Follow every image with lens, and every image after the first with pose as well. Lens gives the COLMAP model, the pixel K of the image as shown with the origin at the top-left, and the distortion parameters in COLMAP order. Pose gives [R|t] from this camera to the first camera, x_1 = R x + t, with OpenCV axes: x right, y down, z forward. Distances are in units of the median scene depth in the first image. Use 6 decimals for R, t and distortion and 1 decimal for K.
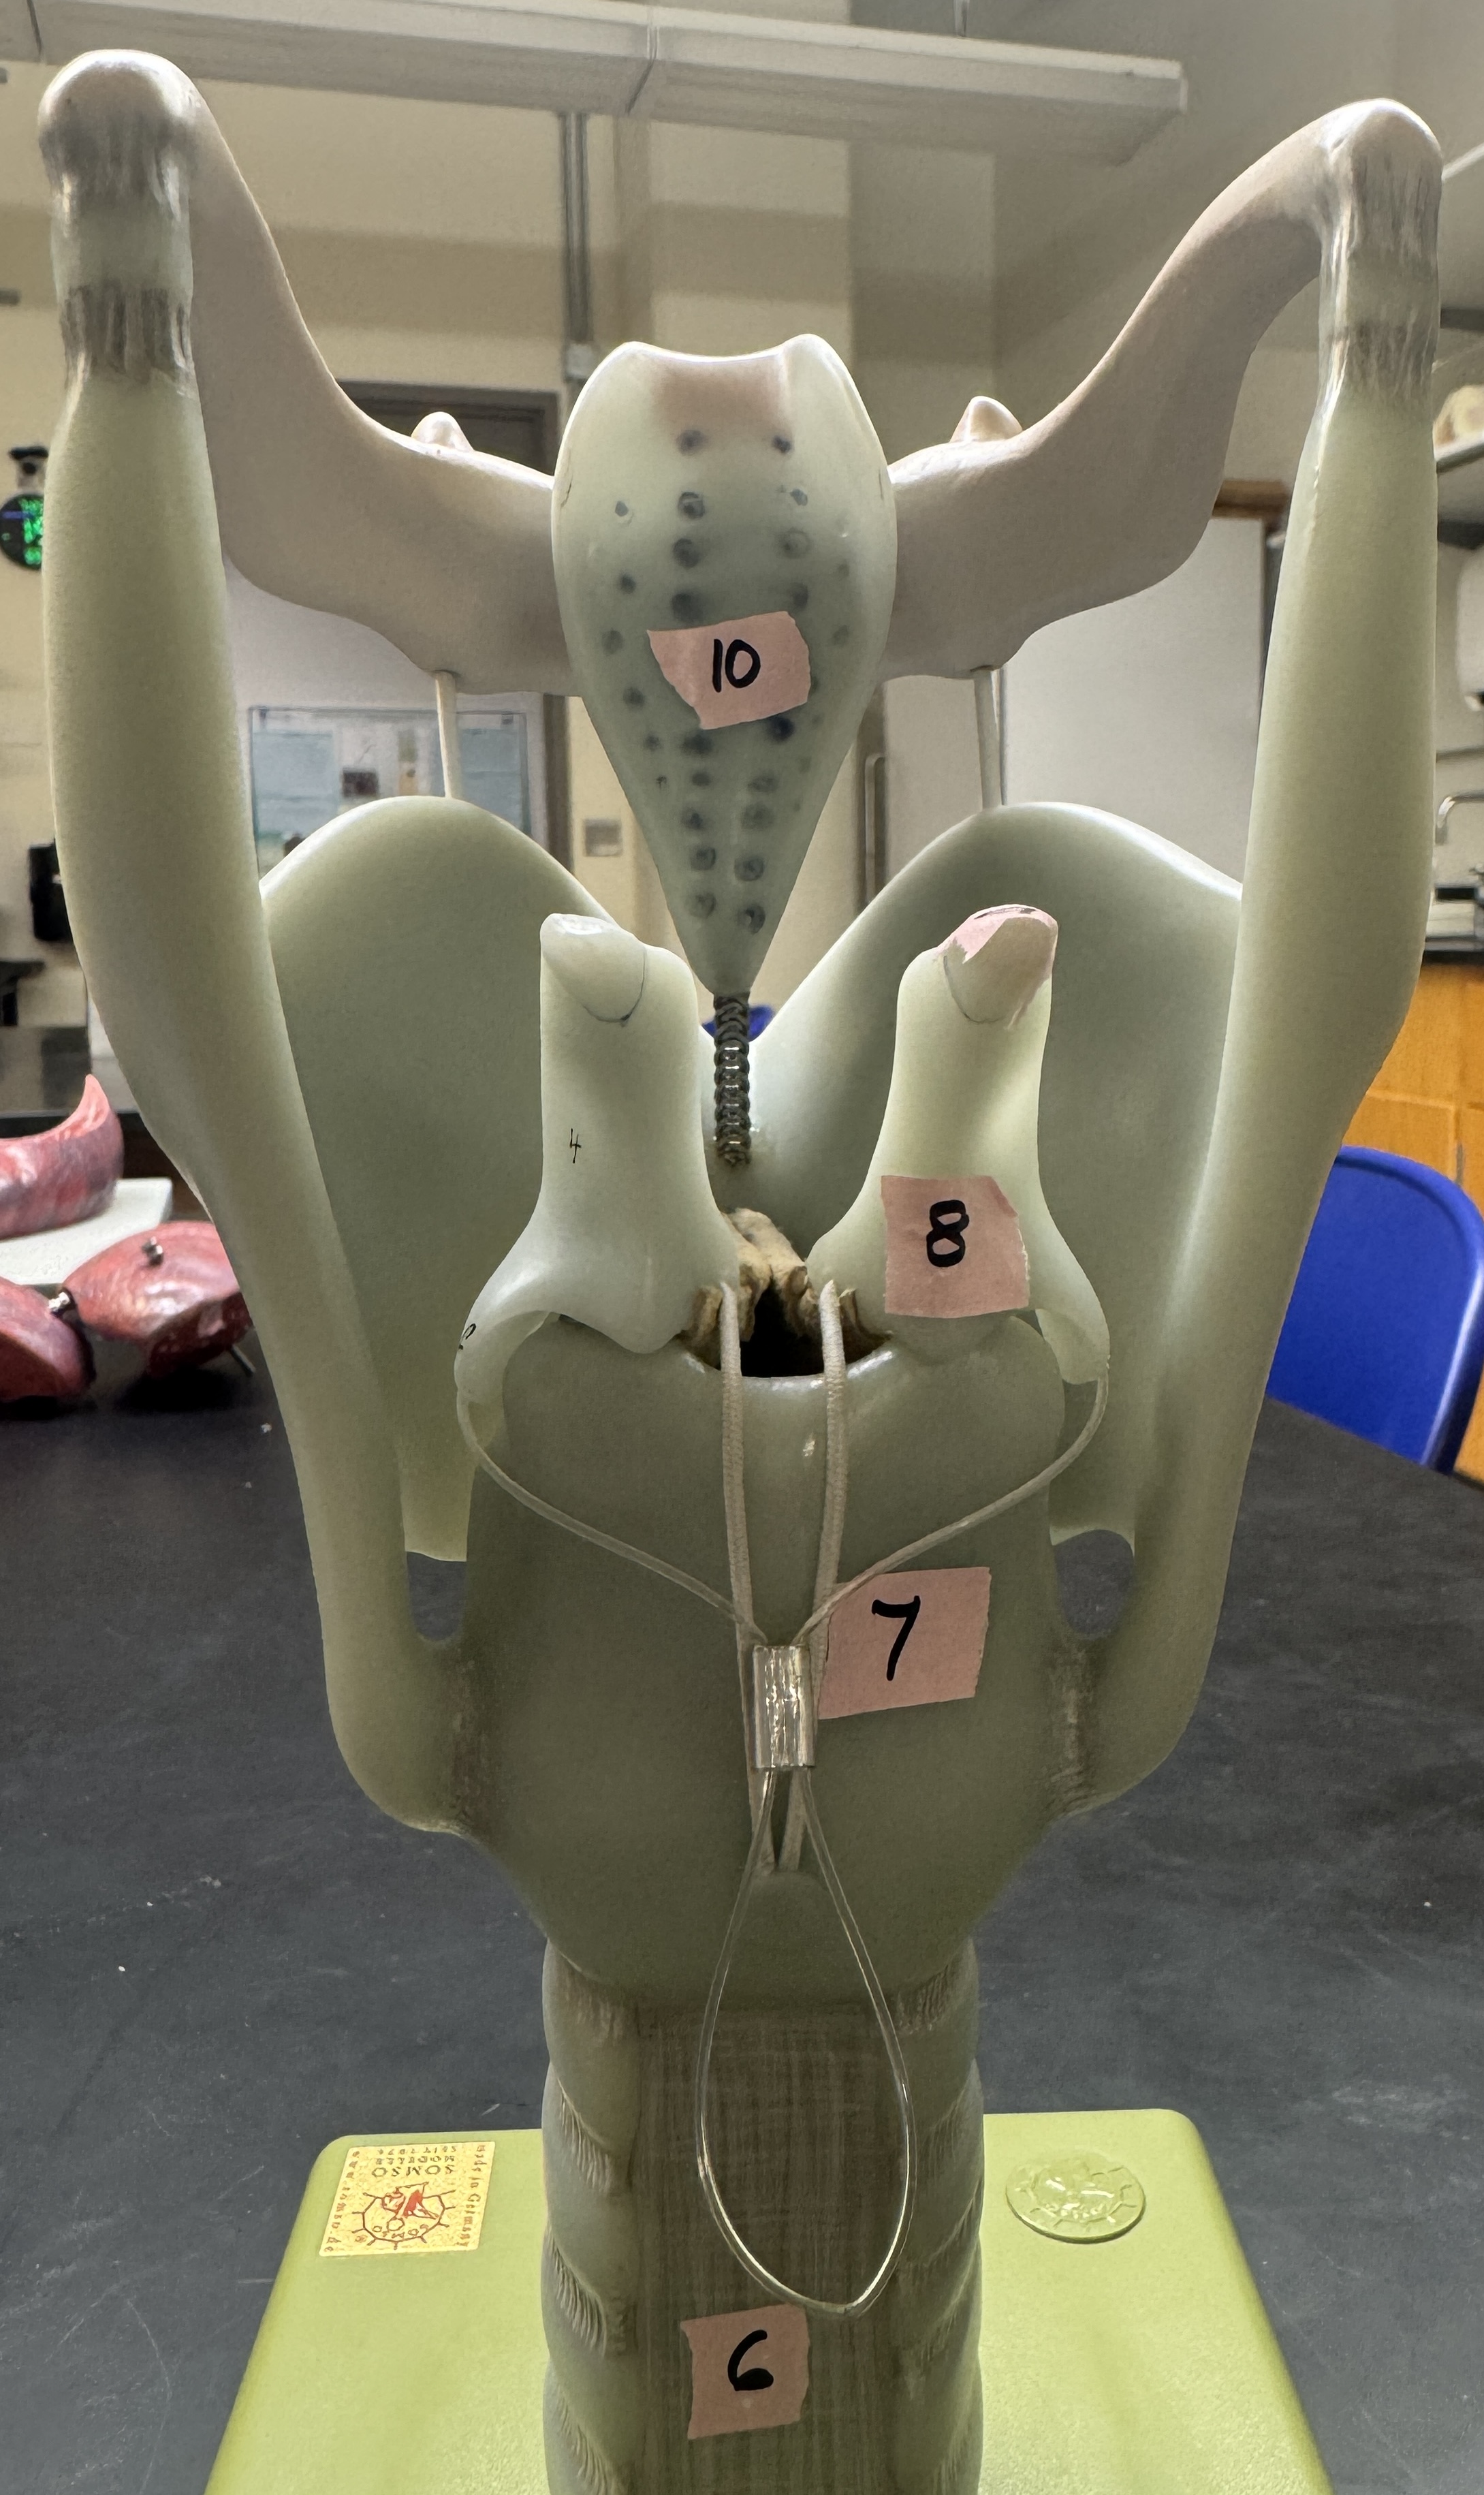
lens RADIAL K [[1712.6, 0, 734.6], [0, 1712.6, 1247.2], [0, 0, 1]] dist [0.007819, -0.001690]
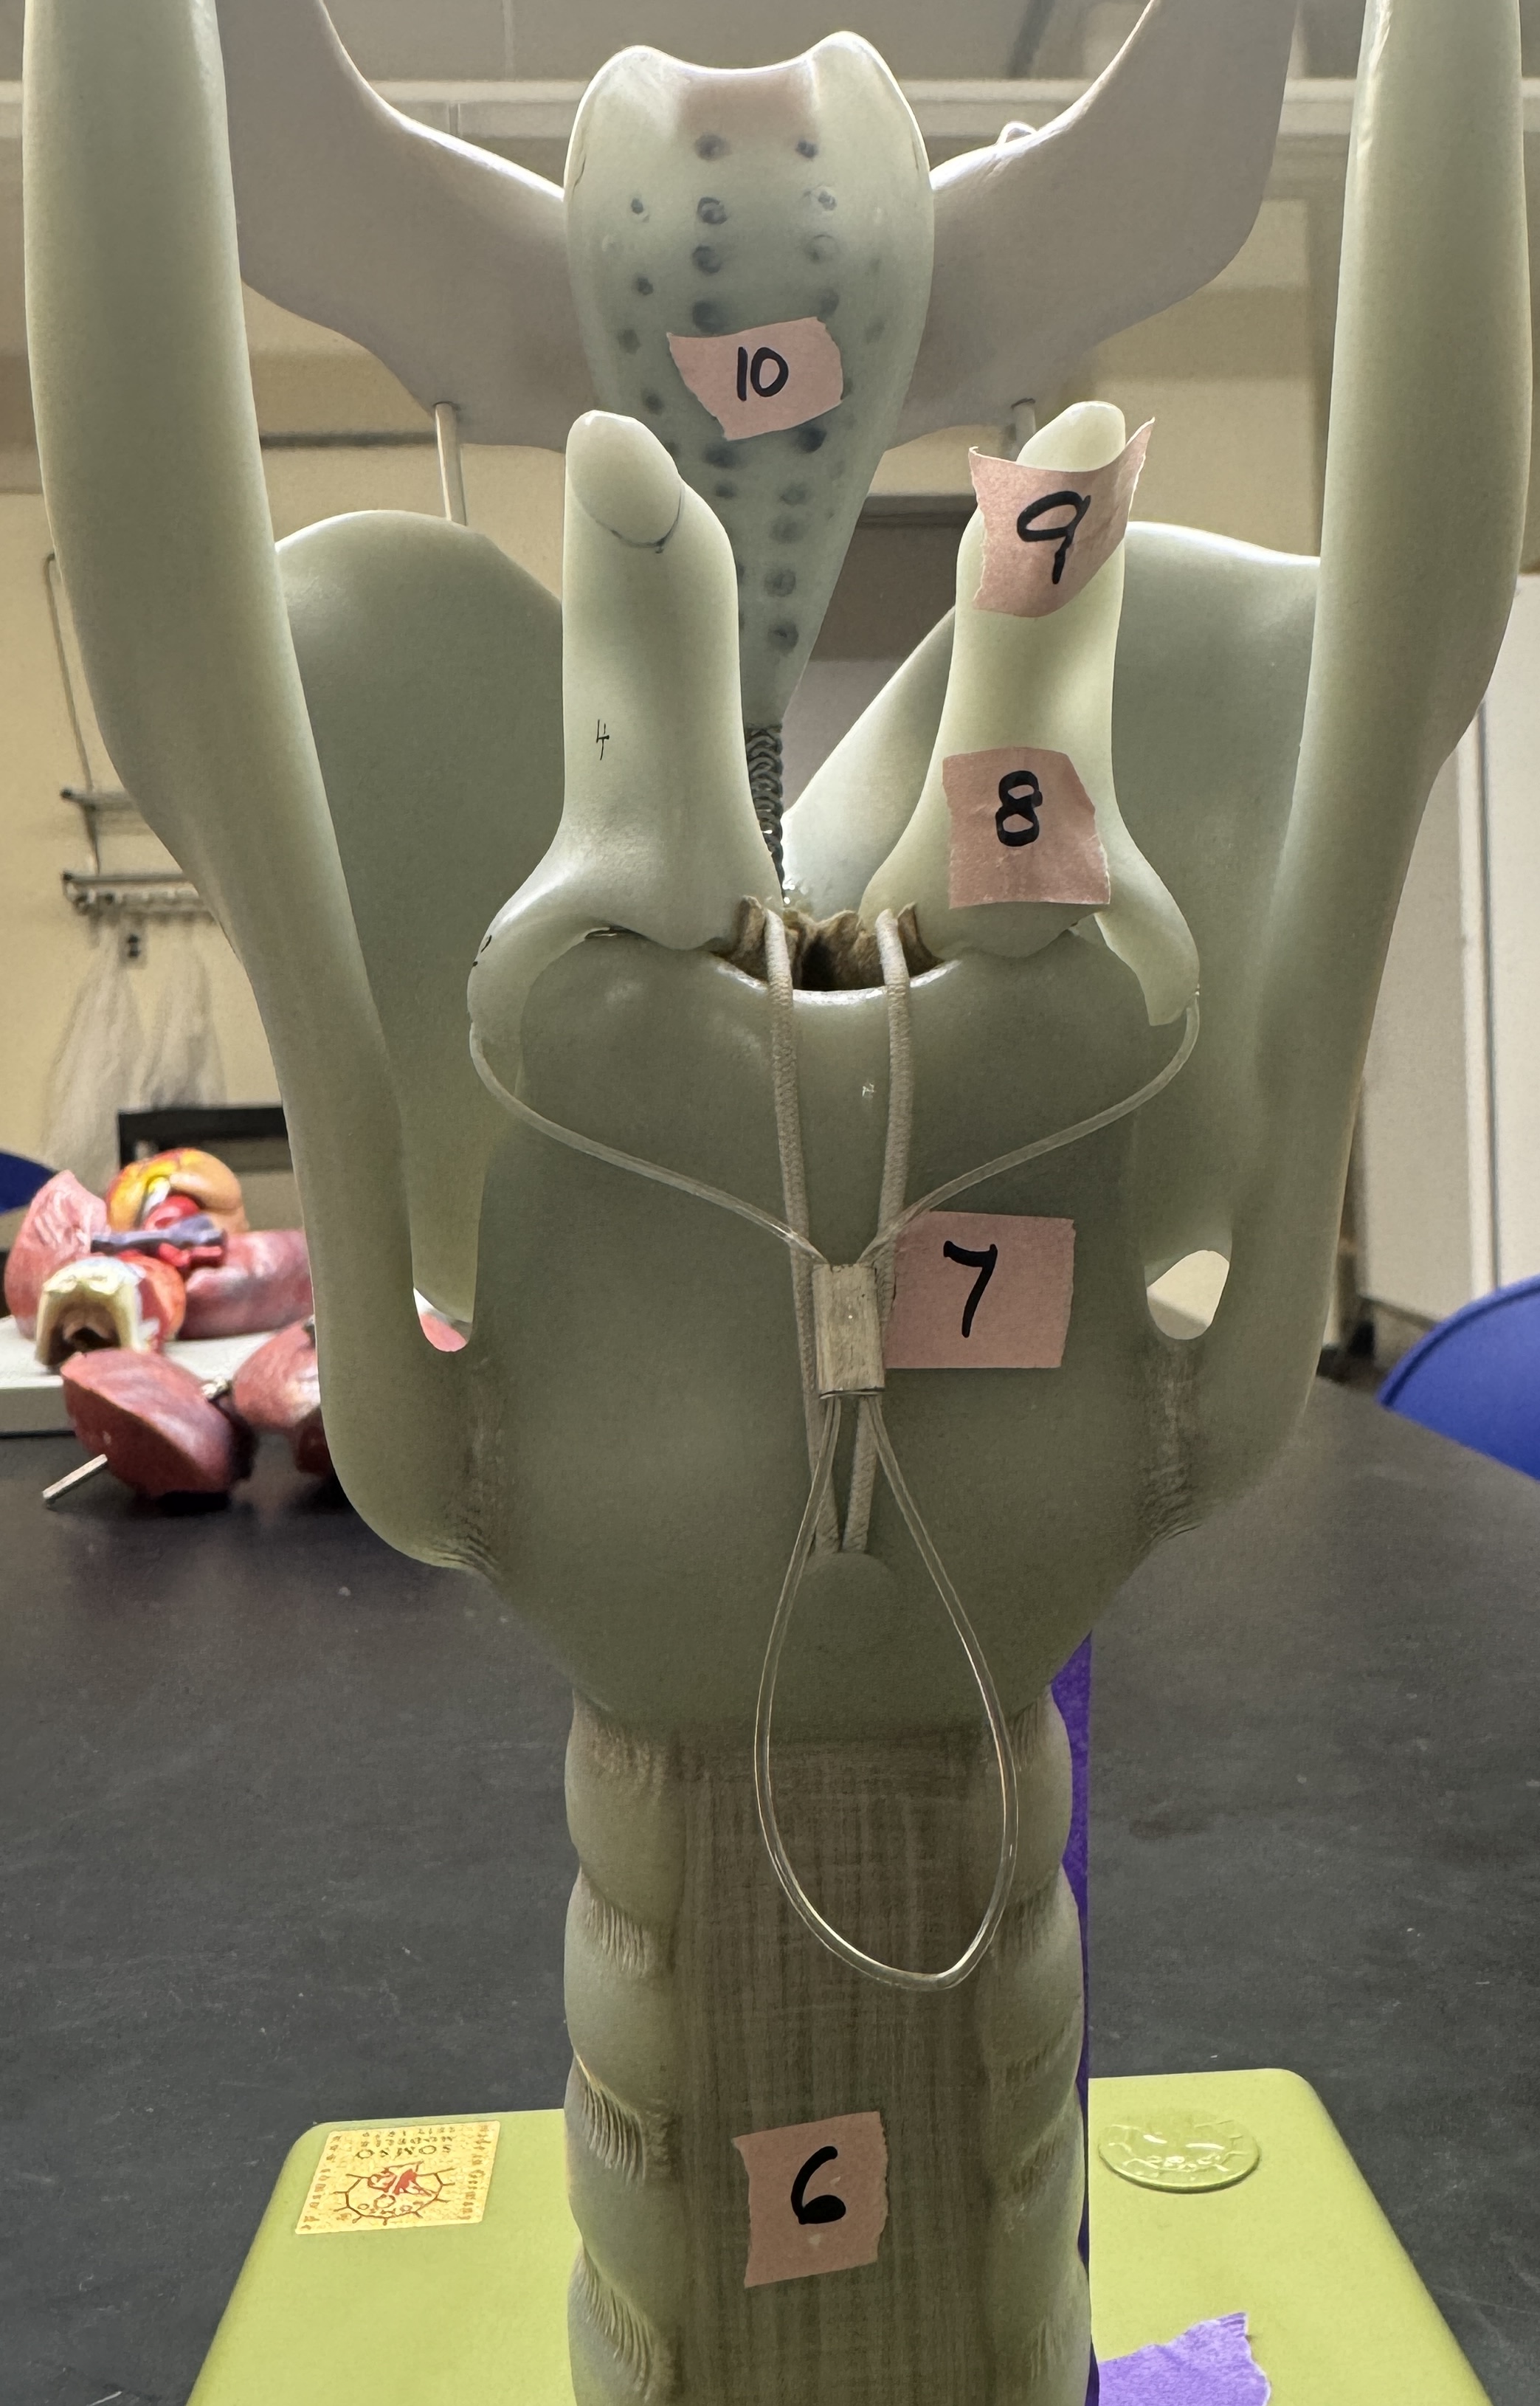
lens RADIAL K [[1882.5, 0, 771.3], [0, 1882.5, 1202.7], [0, 0, 1]] dist [0.003673, 0.006948]
pose [[0.999752, -0.014431, 0.016932, -0.022263], [0.015906, 0.995769, -0.090508, 0.249645], [-0.015554, 0.090754, 0.995752, 0.032226]]
